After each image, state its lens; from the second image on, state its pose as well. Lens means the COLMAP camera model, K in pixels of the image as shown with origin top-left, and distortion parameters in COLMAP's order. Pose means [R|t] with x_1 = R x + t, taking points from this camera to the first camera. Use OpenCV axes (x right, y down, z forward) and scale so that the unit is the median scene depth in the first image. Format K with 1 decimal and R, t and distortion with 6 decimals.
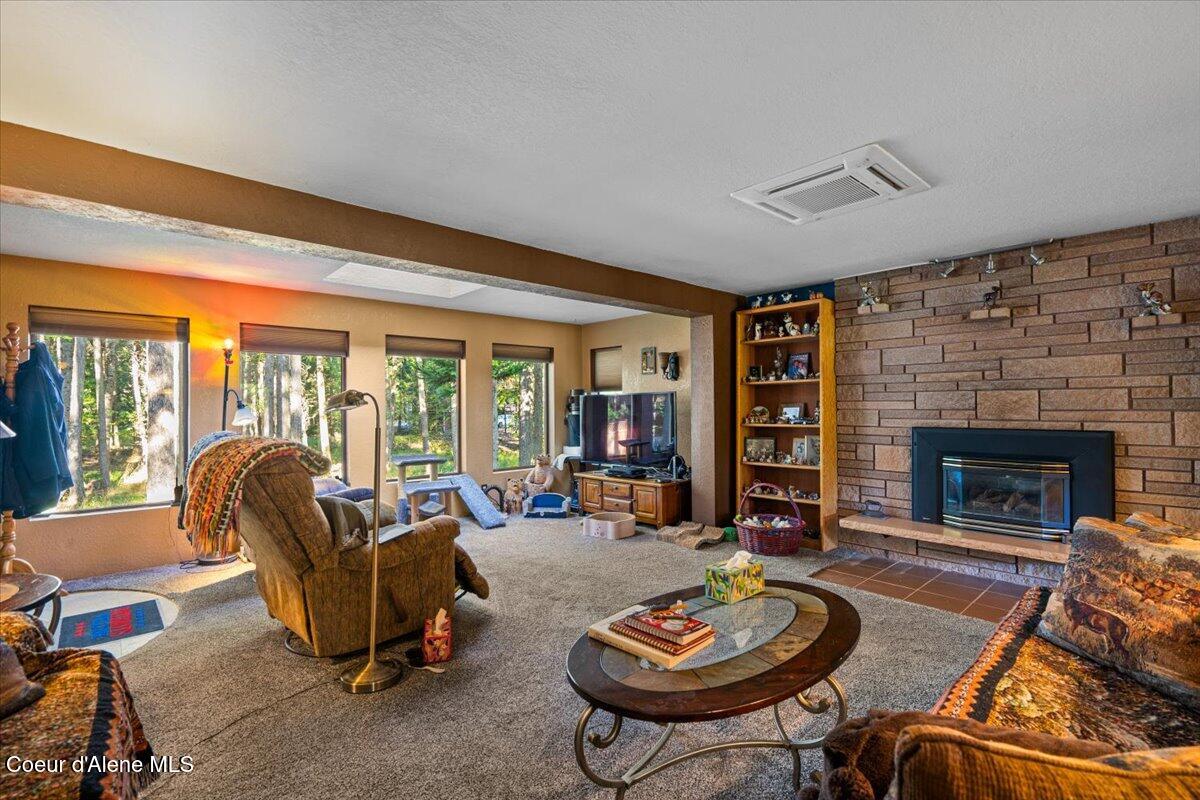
lens RADIAL K [[542.7, 0, 600.0], [0, 542.7, 400.0], [0, 0, 1]] dist [-0.001344, -0.000294]
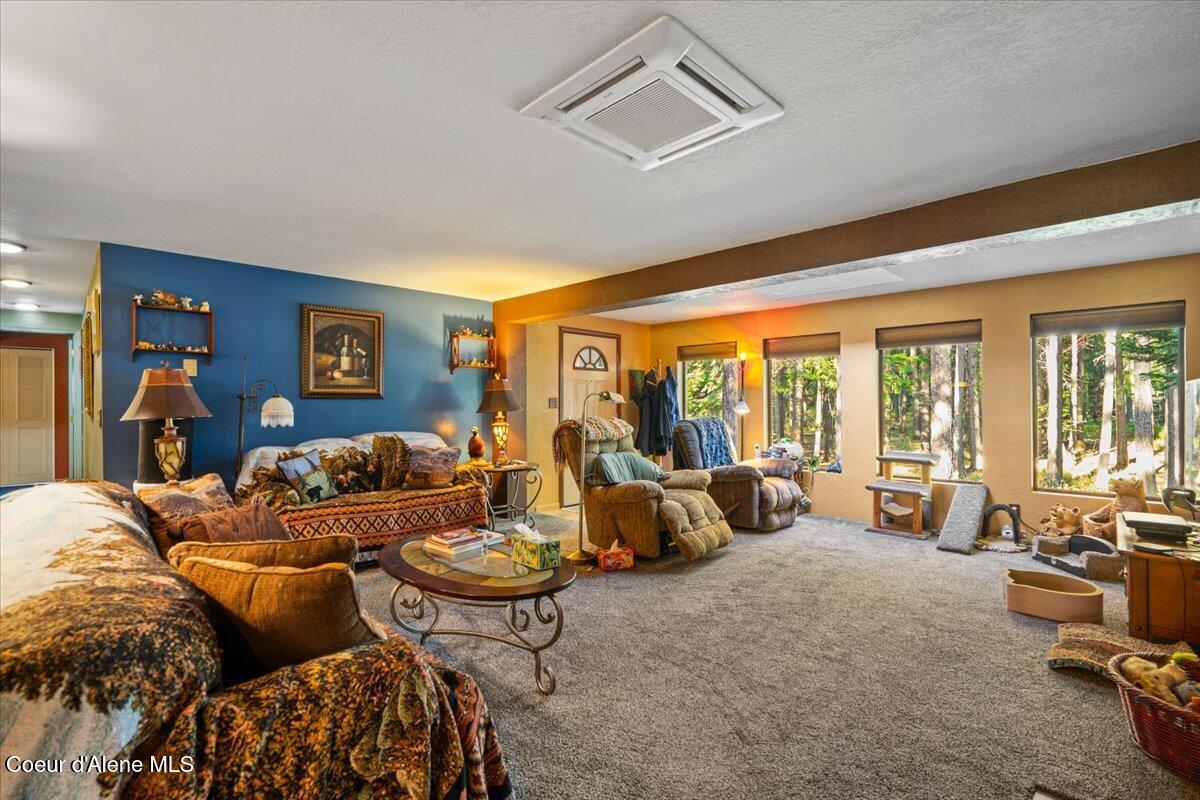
lens RADIAL K [[542.7, 0, 600.0], [0, 542.7, 400.0], [0, 0, 1]] dist [-0.001344, -0.000294]
pose [[0.040829, 0.001061, -0.999166, 0.736720], [0.014170, 0.999898, 0.001641, 0.003148], [0.999066, -0.014226, 0.040809, 0.567233]]
